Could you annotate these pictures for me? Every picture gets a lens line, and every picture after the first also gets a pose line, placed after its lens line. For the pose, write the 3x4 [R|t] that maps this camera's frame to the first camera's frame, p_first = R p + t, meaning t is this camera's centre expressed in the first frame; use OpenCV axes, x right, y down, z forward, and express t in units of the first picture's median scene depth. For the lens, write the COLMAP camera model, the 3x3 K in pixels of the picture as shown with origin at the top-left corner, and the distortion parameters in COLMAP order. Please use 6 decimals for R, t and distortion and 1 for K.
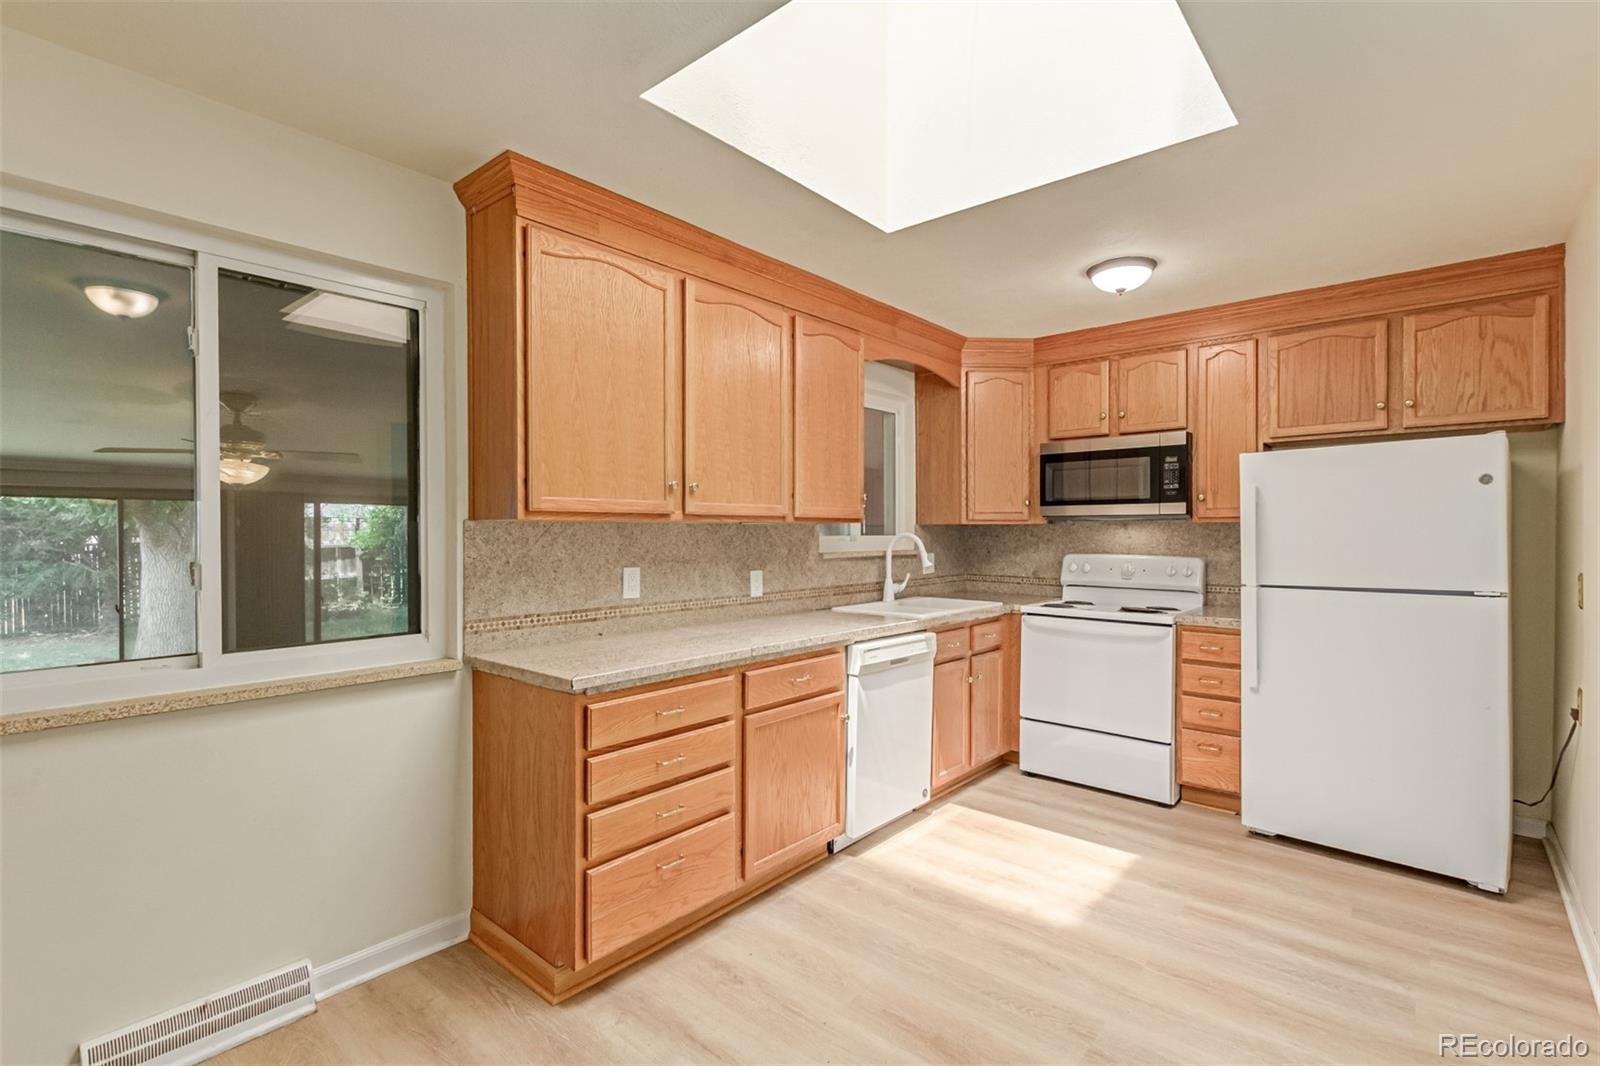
lens RADIAL K [[734.9, 0, 795.5], [0, 734.9, 531.8], [0, 0, 1]] dist [-0.004854, -0.000963]
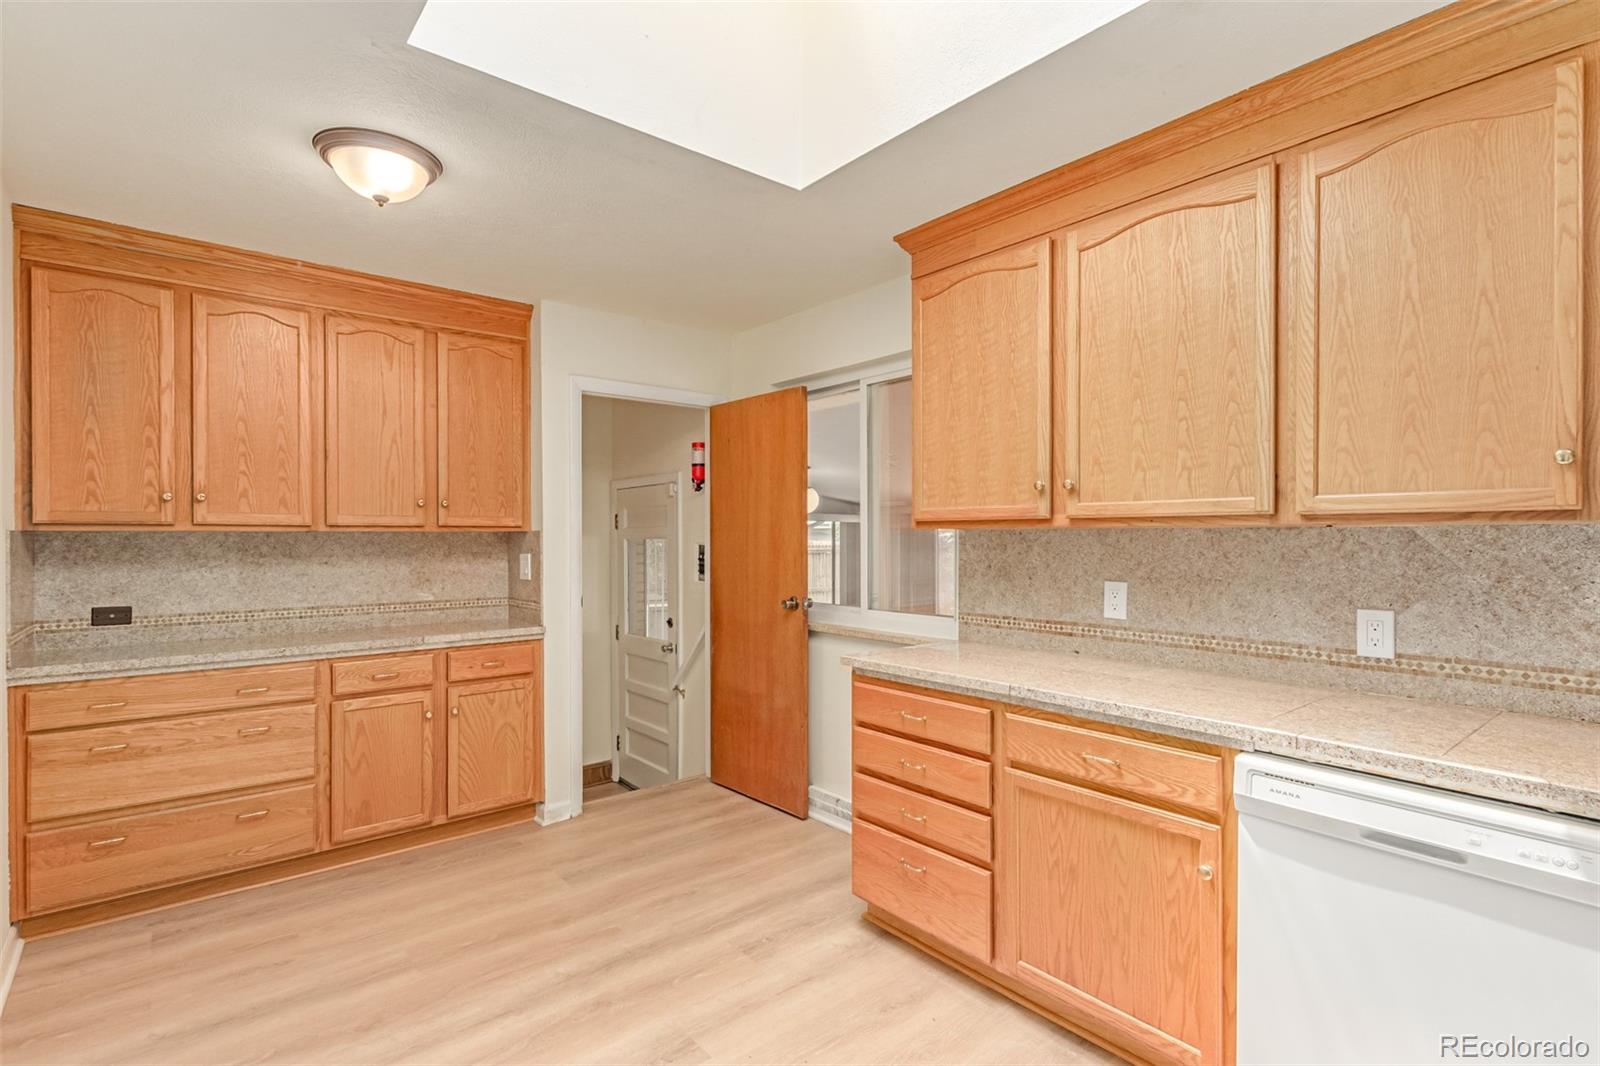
lens RADIAL K [[734.9, 0, 797.0], [0, 734.9, 536.0], [0, 0, 1]] dist [-0.004854, -0.000963]
pose [[-0.151103, -0.001573, -0.988517, 0.702740], [-0.001921, 0.999997, -0.001298, -0.002197], [0.988516, 0.001703, -0.151106, 0.816151]]
